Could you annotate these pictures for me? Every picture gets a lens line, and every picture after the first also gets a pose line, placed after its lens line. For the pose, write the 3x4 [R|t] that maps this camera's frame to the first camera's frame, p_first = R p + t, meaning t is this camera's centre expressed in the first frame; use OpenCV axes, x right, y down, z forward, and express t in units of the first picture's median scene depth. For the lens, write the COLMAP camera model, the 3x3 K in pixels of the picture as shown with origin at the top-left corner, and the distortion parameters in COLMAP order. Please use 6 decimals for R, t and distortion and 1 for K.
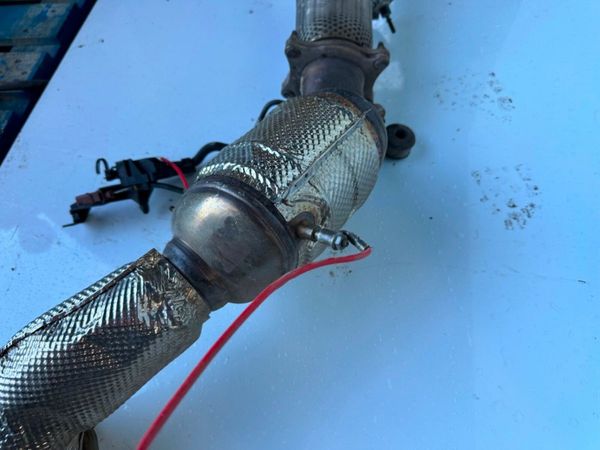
lens RADIAL K [[441.8, 0, 314.3], [0, 441.8, 249.4], [0, 0, 1]] dist [-0.006003, -0.010119]
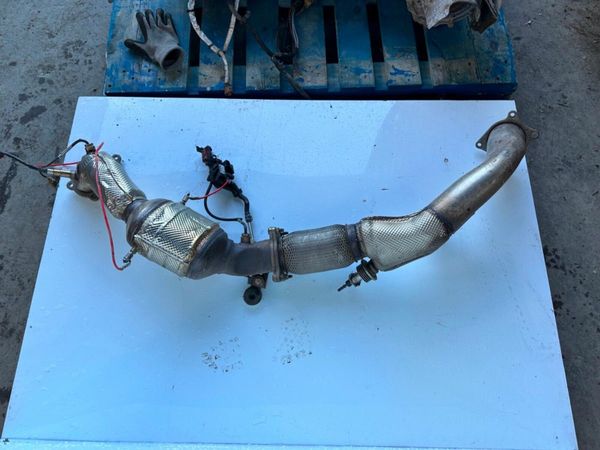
lens RADIAL K [[441.8, 0, 314.3], [0, 441.8, 249.4], [0, 0, 1]] dist [-0.006003, -0.010119]
pose [[0.131600, 0.960606, -0.244780, 0.461964], [-0.866356, 0.231459, 0.442553, -1.284862], [0.481776, 0.153827, 0.862687, -0.489180]]
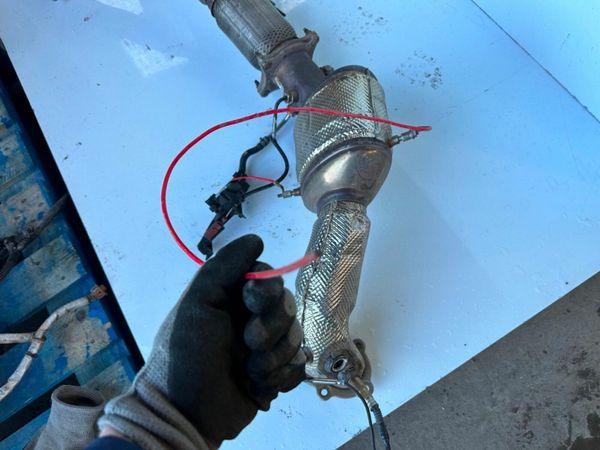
lens RADIAL K [[441.8, 0, 314.3], [0, 441.8, 249.4], [0, 0, 1]] dist [-0.006003, -0.010119]
pose [[0.759425, -0.616445, 0.208010, -0.551104], [0.586343, 0.787042, 0.191746, -0.137504], [-0.281914, -0.023652, 0.959148, -0.425533]]
